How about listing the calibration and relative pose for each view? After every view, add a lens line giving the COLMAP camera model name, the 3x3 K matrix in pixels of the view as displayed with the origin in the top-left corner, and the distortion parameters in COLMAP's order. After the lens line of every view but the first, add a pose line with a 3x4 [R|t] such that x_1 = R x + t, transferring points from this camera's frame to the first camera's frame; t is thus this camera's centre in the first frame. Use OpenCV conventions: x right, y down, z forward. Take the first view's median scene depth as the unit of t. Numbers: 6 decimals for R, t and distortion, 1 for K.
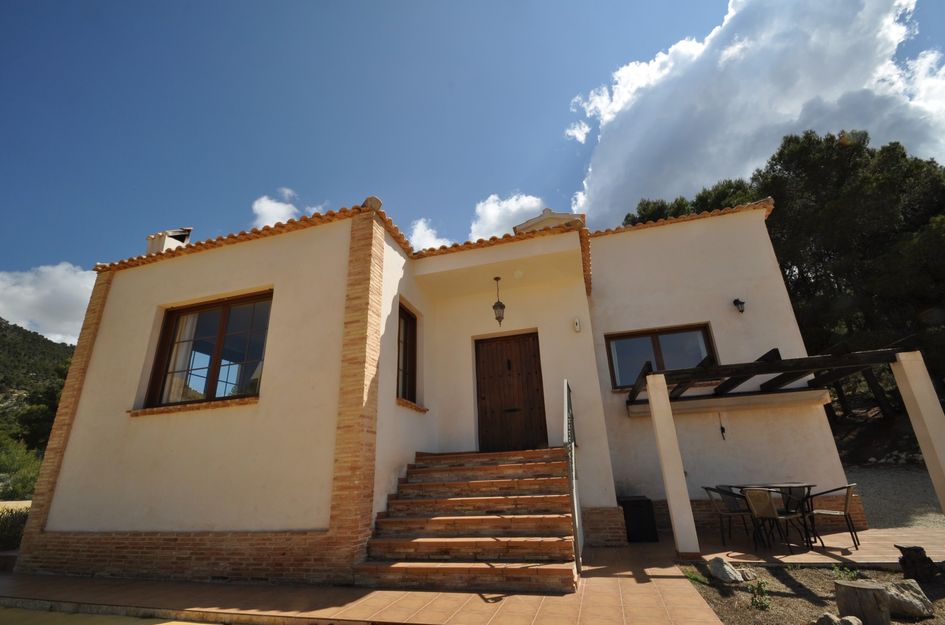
lens RADIAL K [[414.8, 0, 471.3], [0, 414.8, 327.7], [0, 0, 1]] dist [0.017744, -0.016154]
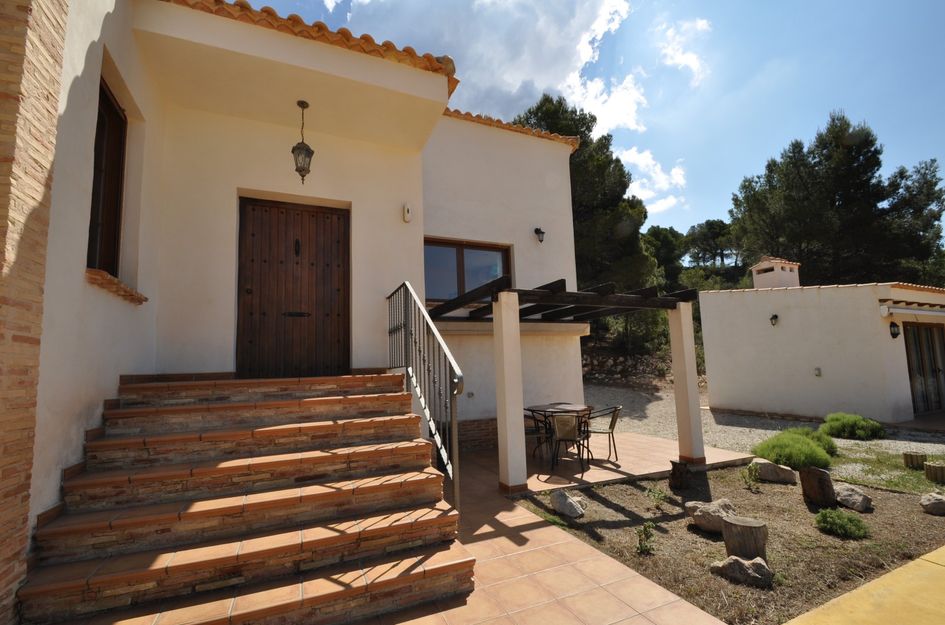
lens RADIAL K [[414.8, 0, 471.3], [0, 414.8, 327.7], [0, 0, 1]] dist [0.017744, -0.016154]
pose [[0.765113, 0.076715, 0.639310, -0.150207], [-0.213974, 0.966744, 0.140073, 0.080276], [-0.607304, -0.243968, 0.756083, 0.388001]]
